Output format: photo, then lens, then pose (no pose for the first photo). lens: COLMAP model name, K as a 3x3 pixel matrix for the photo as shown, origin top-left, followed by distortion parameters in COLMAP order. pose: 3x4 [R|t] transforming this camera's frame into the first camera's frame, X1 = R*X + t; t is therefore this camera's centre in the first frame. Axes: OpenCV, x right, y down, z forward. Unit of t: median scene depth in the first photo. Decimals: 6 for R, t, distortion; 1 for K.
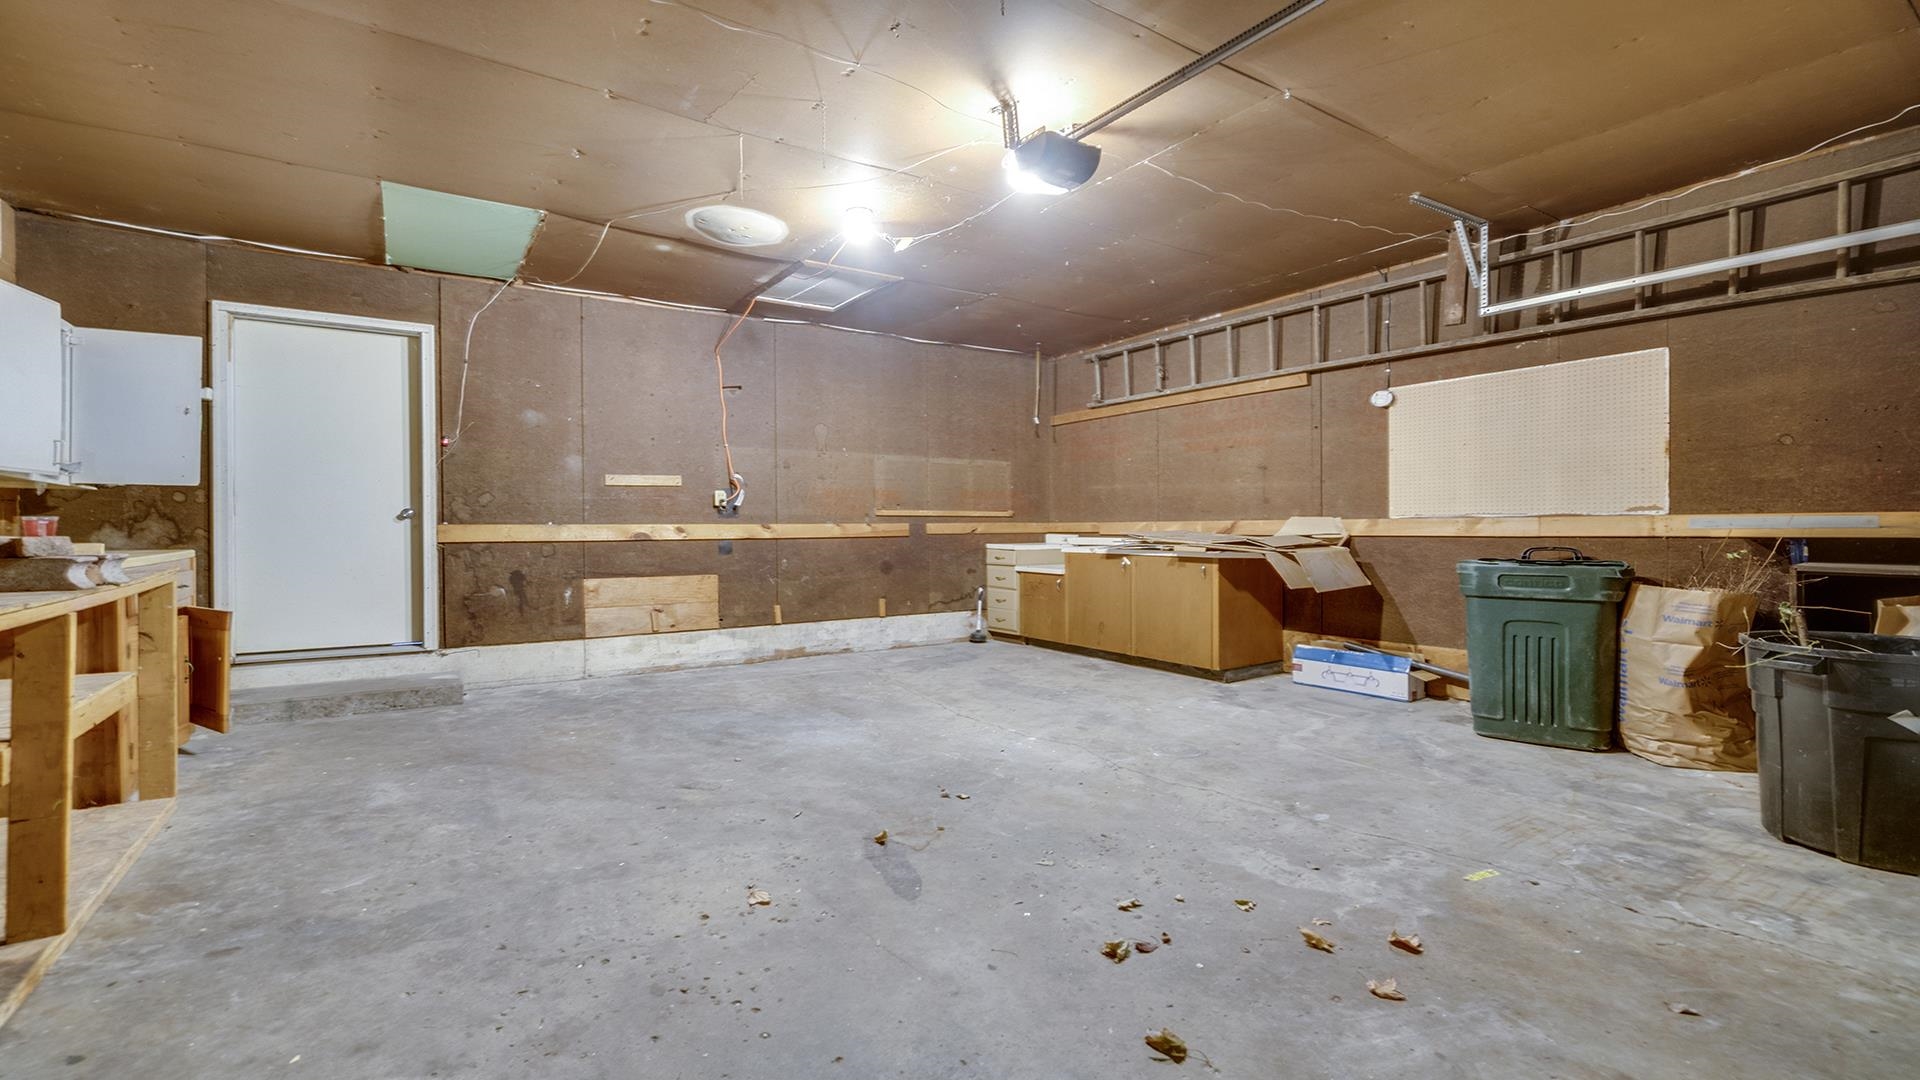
lens RADIAL K [[834.9, 0, 963.6], [0, 834.9, 529.6], [0, 0, 1]] dist [-0.007307, 0.001474]
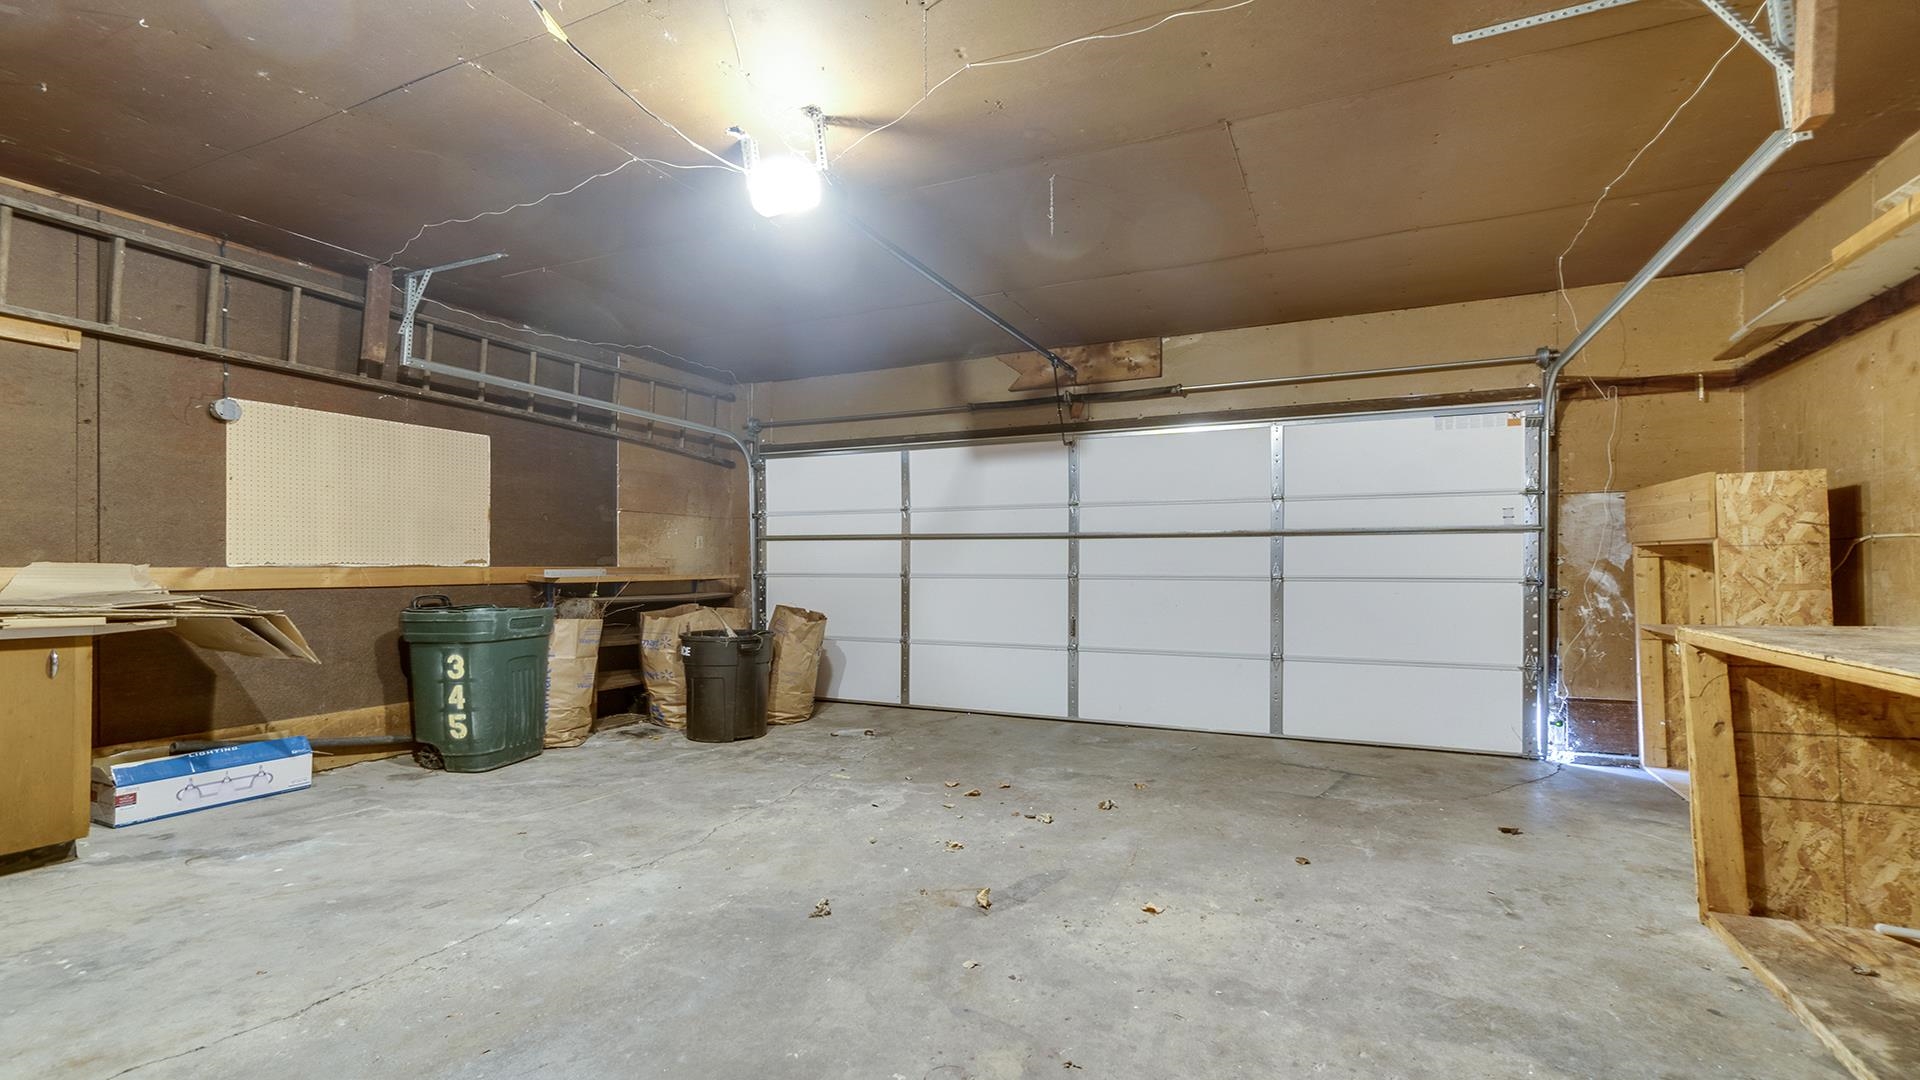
lens RADIAL K [[834.9, 0, 964.3], [0, 834.9, 553.0], [0, 0, 1]] dist [-0.007307, 0.001474]
pose [[-0.512151, 0.020504, 0.858650, -0.812552], [0.005466, 0.999773, -0.020614, -0.010944], [-0.858878, -0.005865, -0.512147, 1.338106]]
